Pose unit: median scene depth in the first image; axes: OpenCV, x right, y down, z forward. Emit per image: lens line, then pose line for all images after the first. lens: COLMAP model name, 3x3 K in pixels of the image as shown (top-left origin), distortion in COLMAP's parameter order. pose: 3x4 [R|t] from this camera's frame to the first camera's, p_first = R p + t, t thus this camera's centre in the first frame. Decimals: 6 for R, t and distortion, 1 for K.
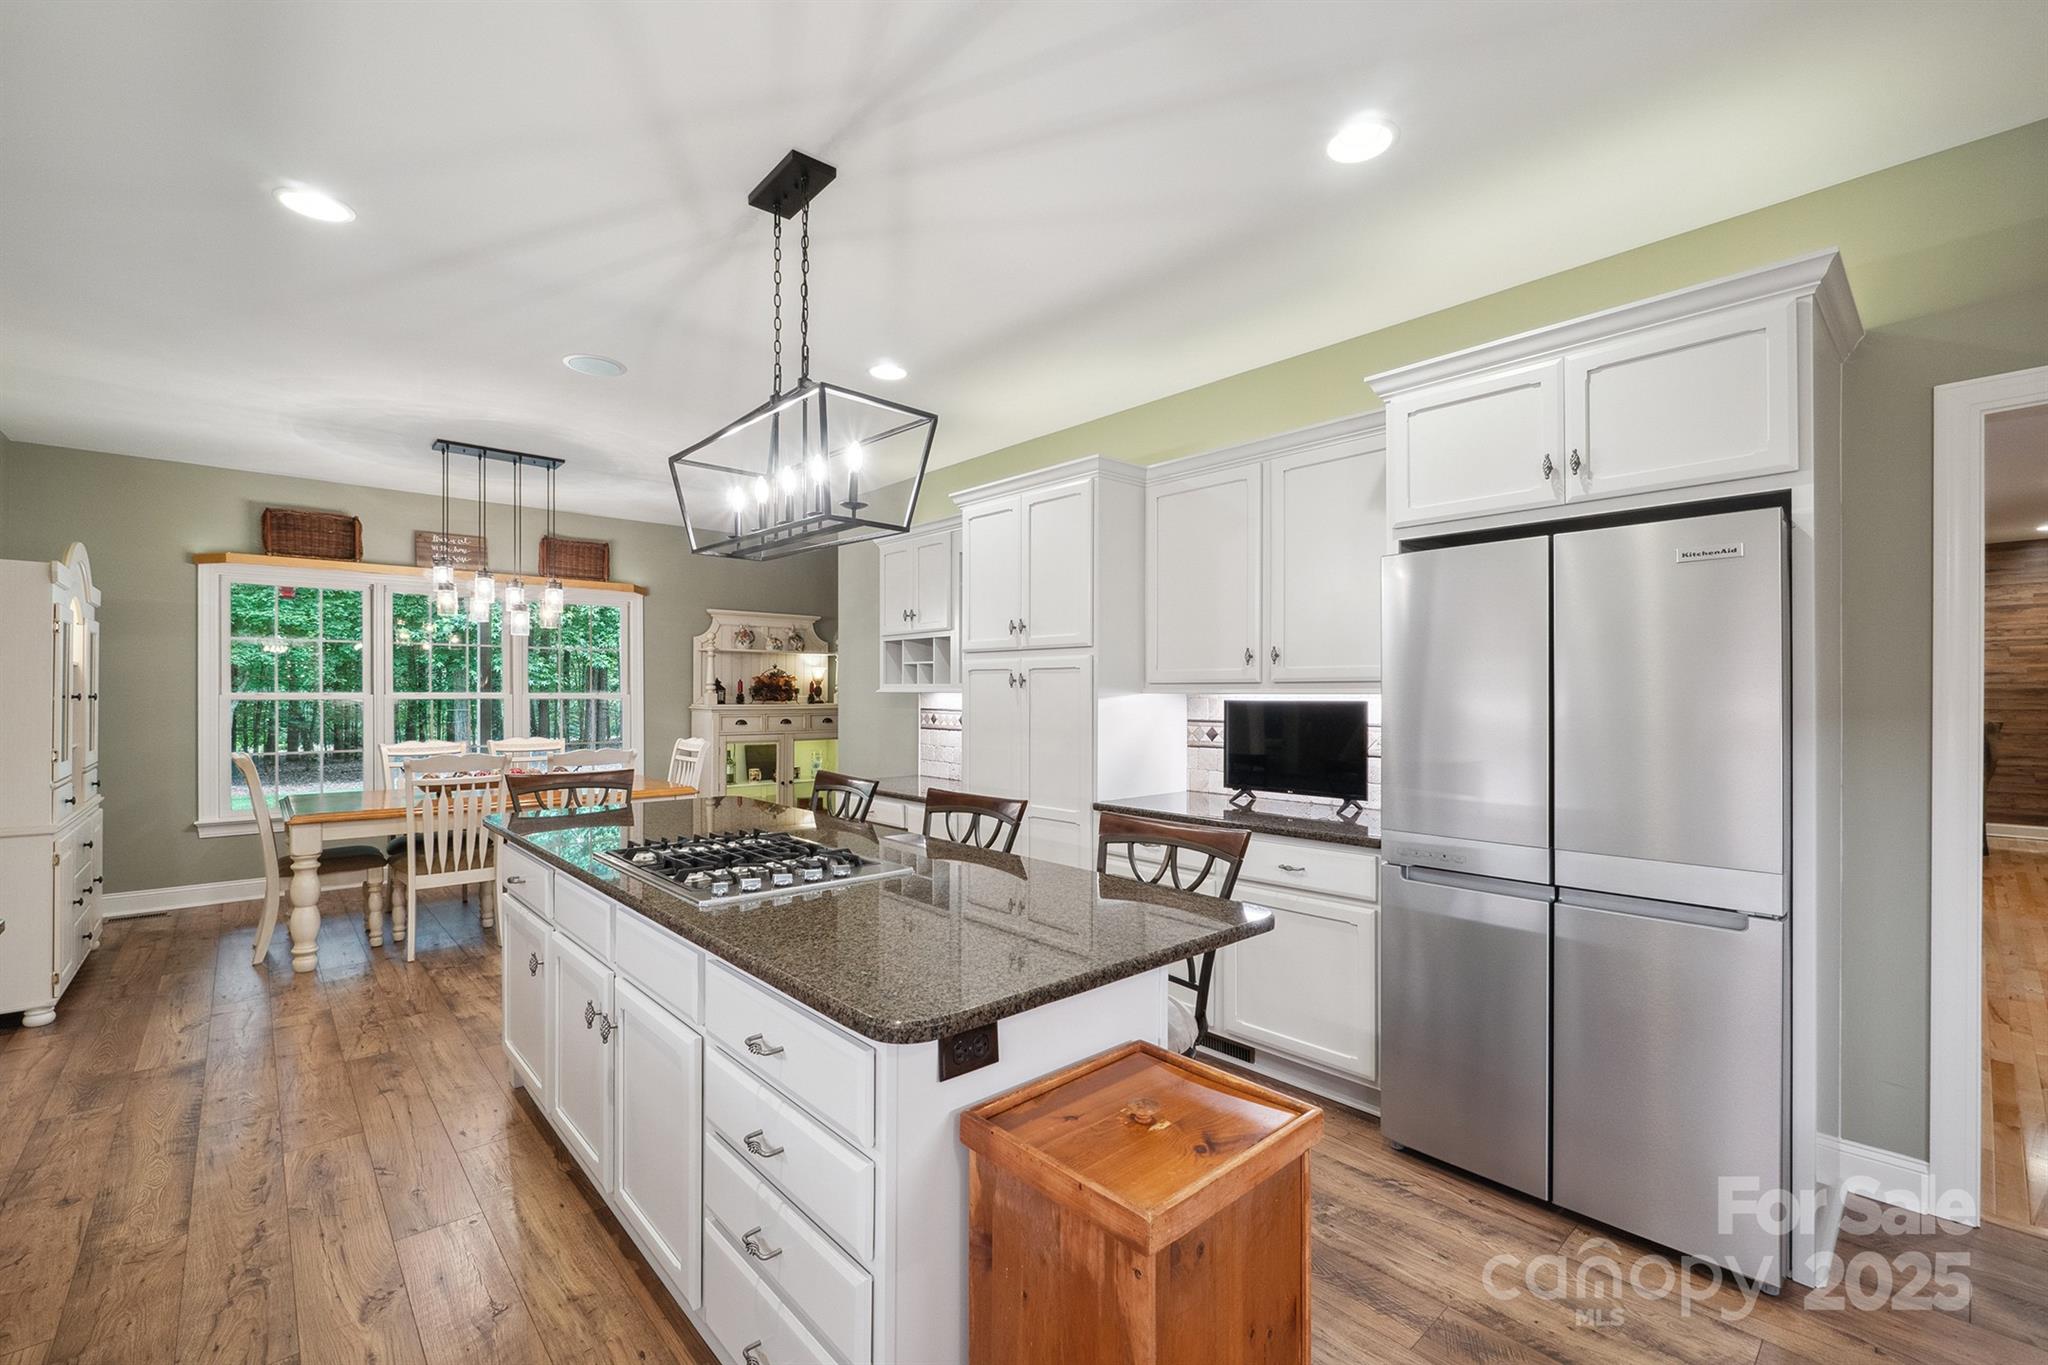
lens RADIAL K [[886.0, 0, 1023.3], [0, 886.0, 689.9], [0, 0, 1]] dist [0.003313, 0.000142]
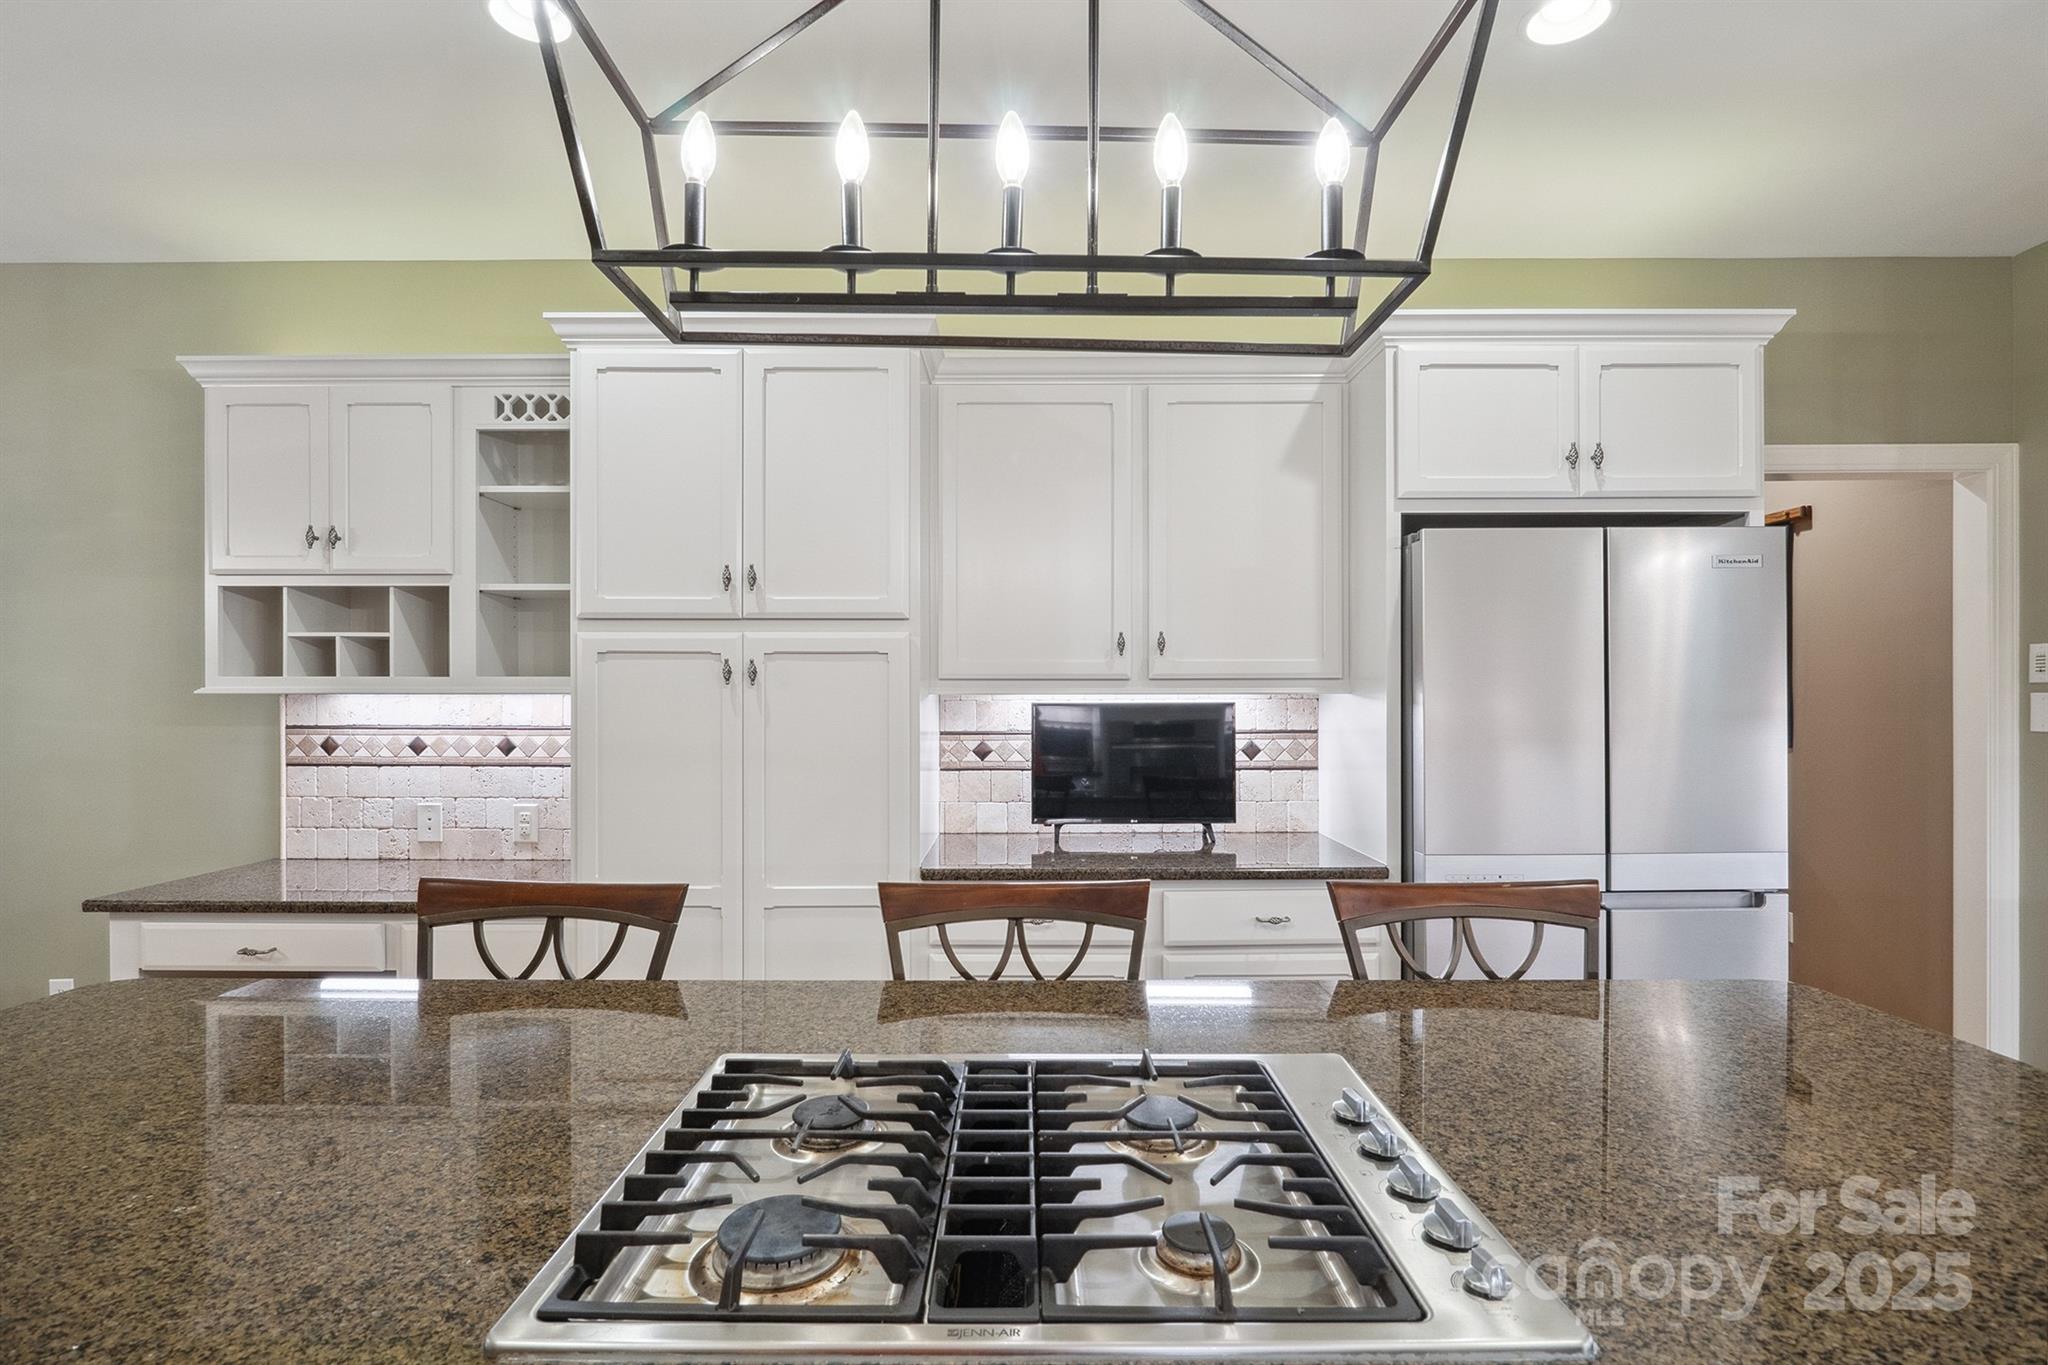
lens RADIAL K [[1017.6, 0, 1023.5], [0, 1017.6, 682.2], [0, 0, 1]] dist [-0.001872, -0.000349]
pose [[0.666816, 0.004063, 0.745211, -0.374833], [0.000214, 0.999984, -0.005644, -0.000601], [-0.745222, 0.003923, 0.666805, 0.428264]]
